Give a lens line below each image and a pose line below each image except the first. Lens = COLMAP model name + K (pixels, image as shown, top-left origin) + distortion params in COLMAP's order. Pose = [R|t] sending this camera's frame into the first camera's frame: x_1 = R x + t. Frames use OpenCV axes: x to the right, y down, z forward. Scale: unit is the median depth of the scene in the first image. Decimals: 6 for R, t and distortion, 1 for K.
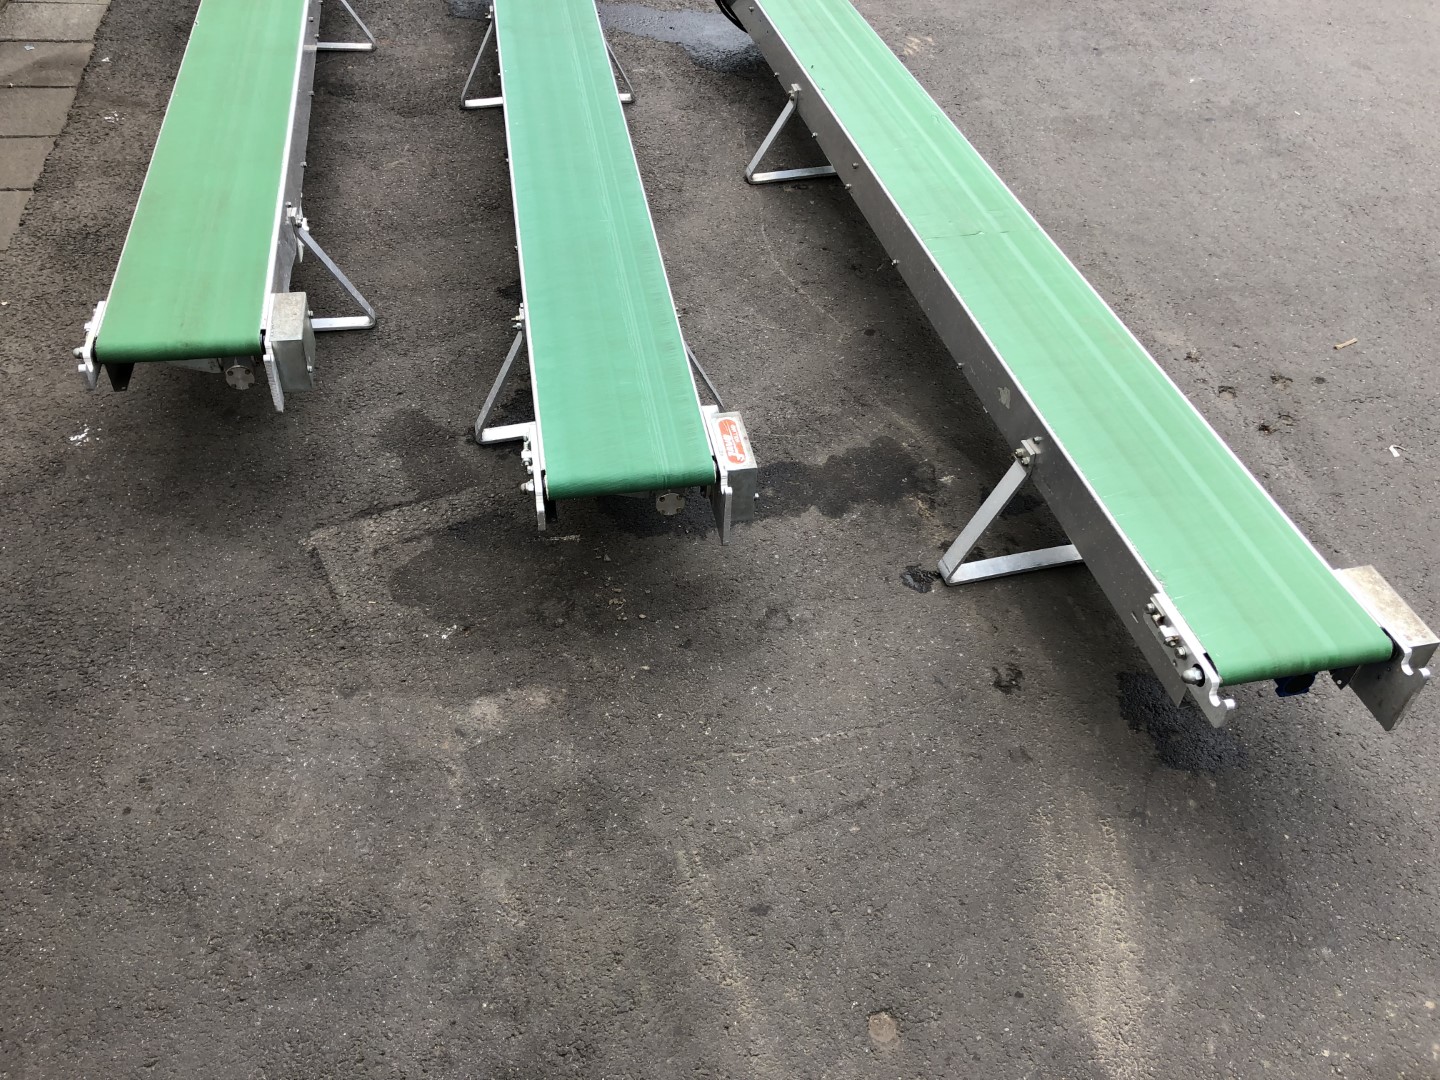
lens RADIAL K [[1172.7, 0, 725.5], [0, 1172.7, 532.8], [0, 0, 1]] dist [0.026152, -0.026822]
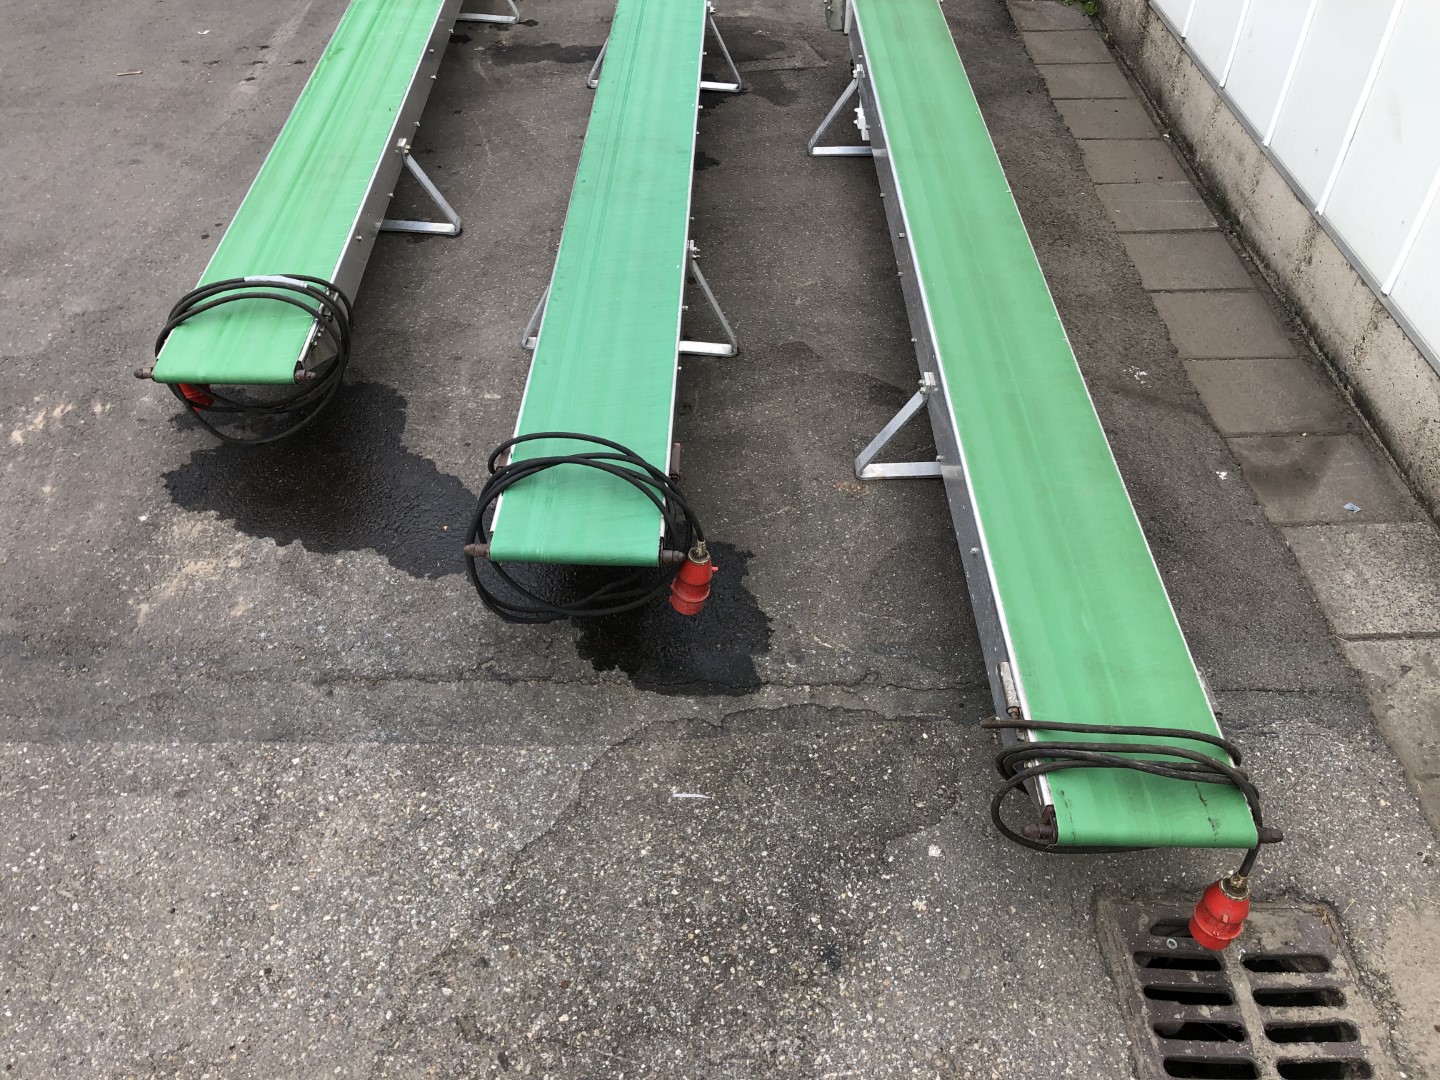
lens RADIAL K [[1172.7, 0, 725.5], [0, 1172.7, 532.8], [0, 0, 1]] dist [0.026152, -0.026822]
pose [[-0.977748, -0.189518, 0.089957, -0.592497], [0.078405, 0.067608, 0.994626, -2.178296], [-0.194582, 0.979547, -0.051245, 2.194382]]
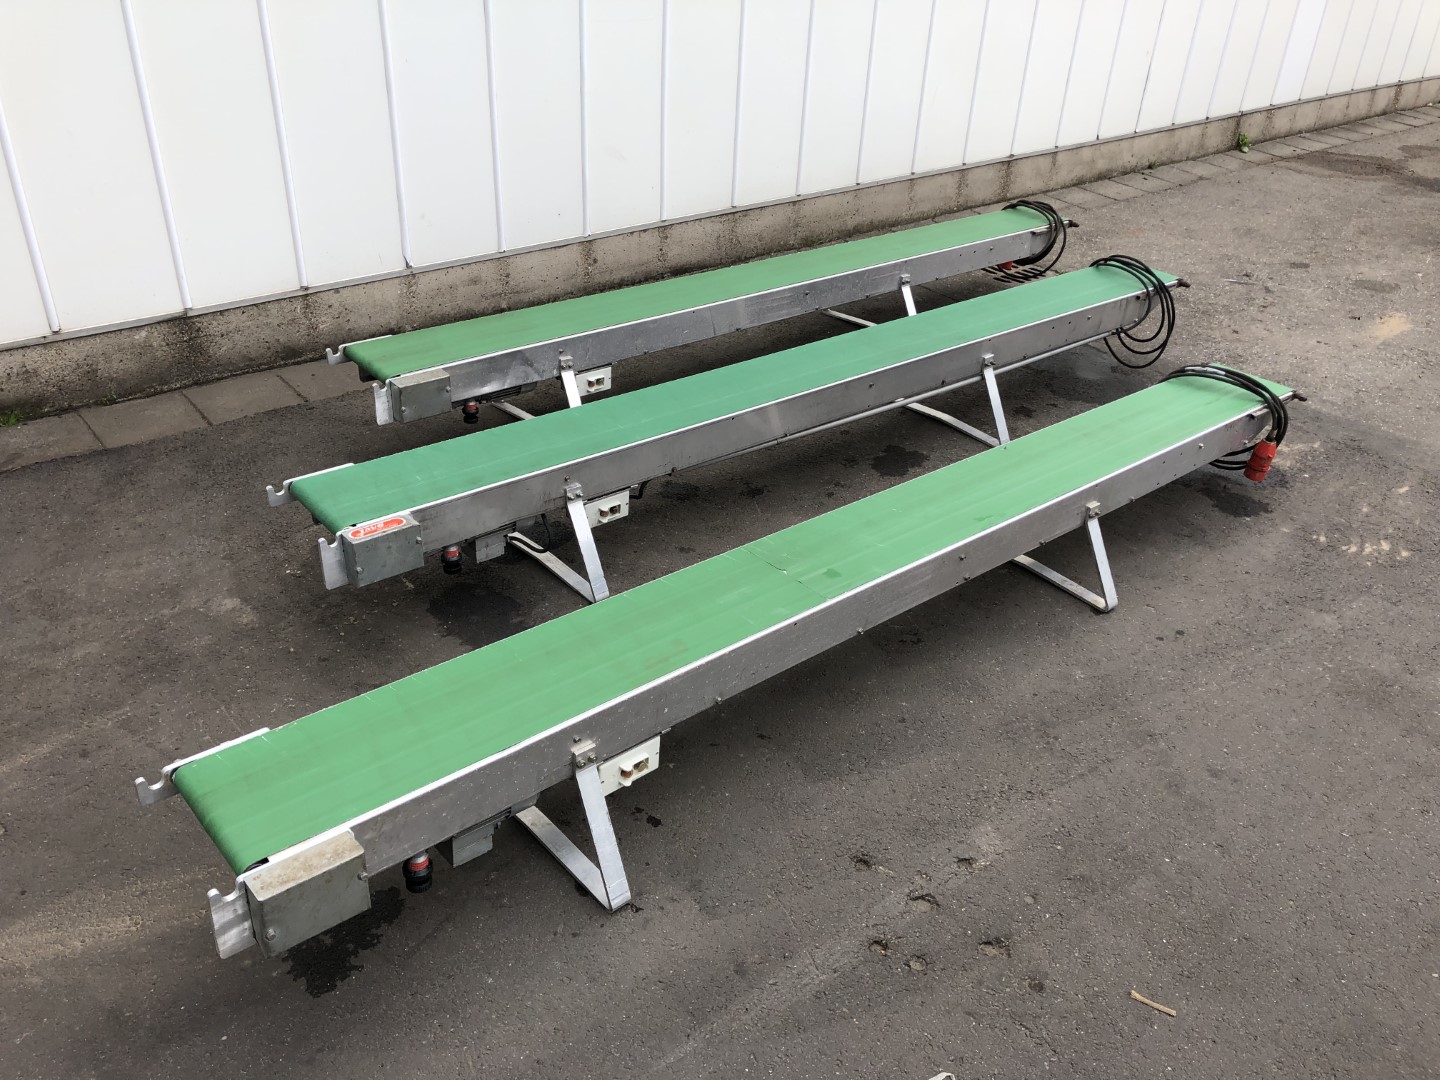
lens RADIAL K [[1172.7, 0, 725.5], [0, 1172.7, 532.8], [0, 0, 1]] dist [0.026152, -0.026822]
pose [[0.482778, 0.417112, -0.770028, 1.228086], [-0.619595, 0.784084, 0.036263, -0.368197], [0.618892, 0.459598, 0.636979, 0.406421]]
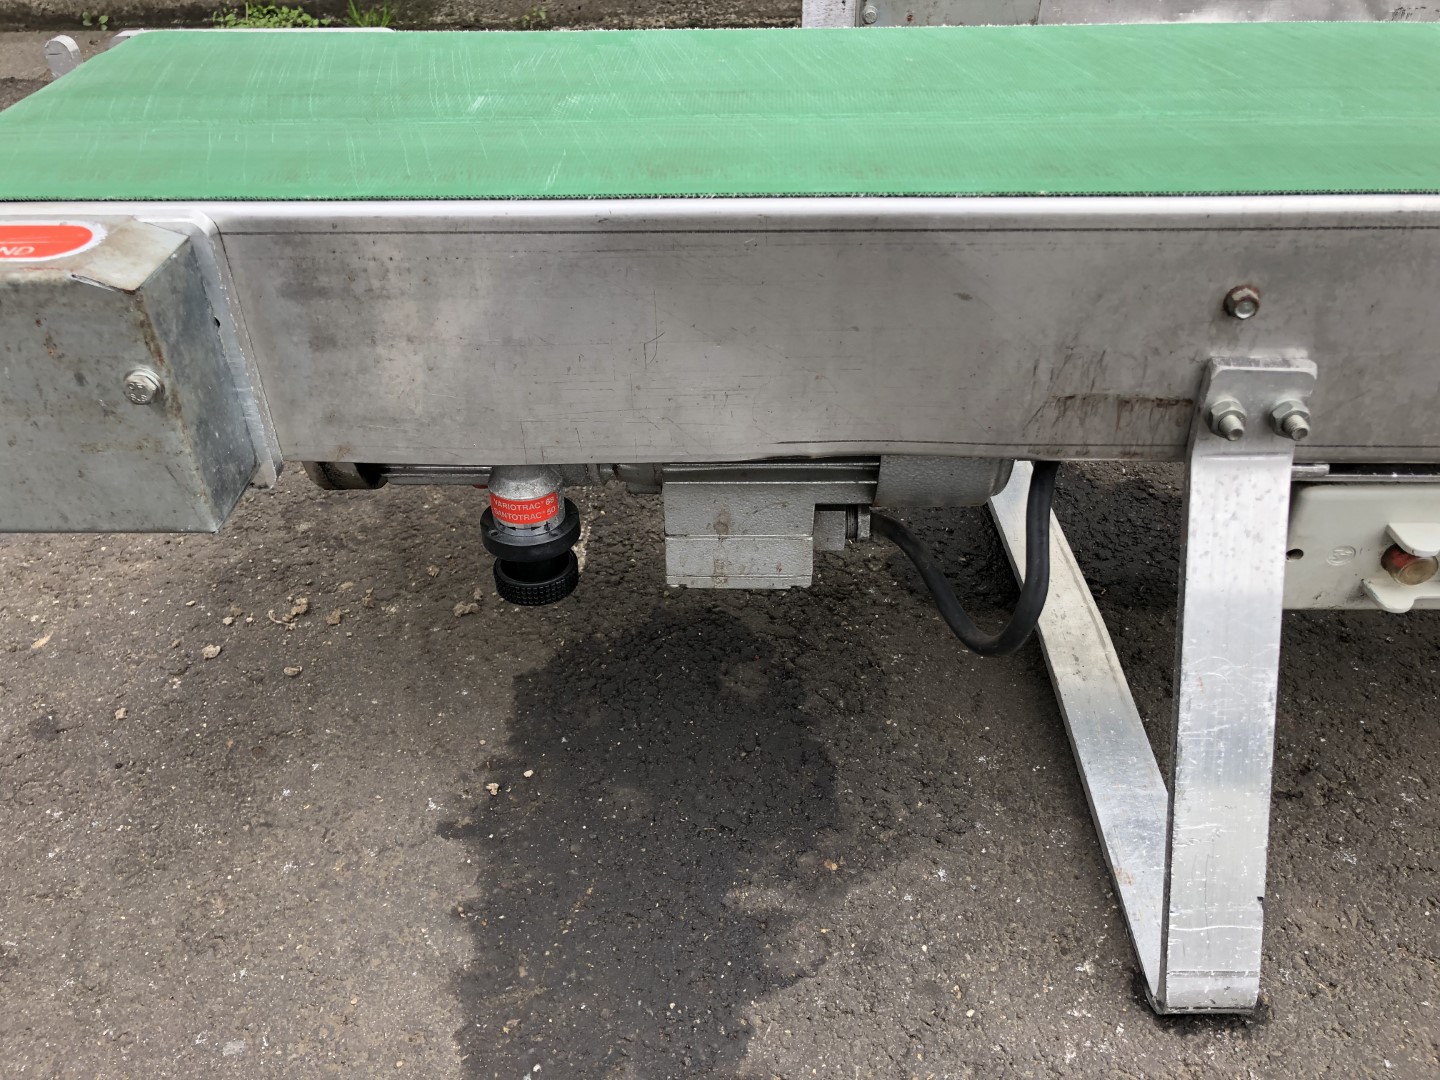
lens RADIAL K [[1203.1, 0, 728.2], [0, 1203.1, 545.6], [0, 0, 1]] dist [0.014112, -0.005290]
pose [[-0.203494, 0.556991, -0.805203, 0.197139], [-0.673102, 0.517643, 0.528184, -0.277171], [0.711001, 0.649466, 0.269574, 1.095123]]
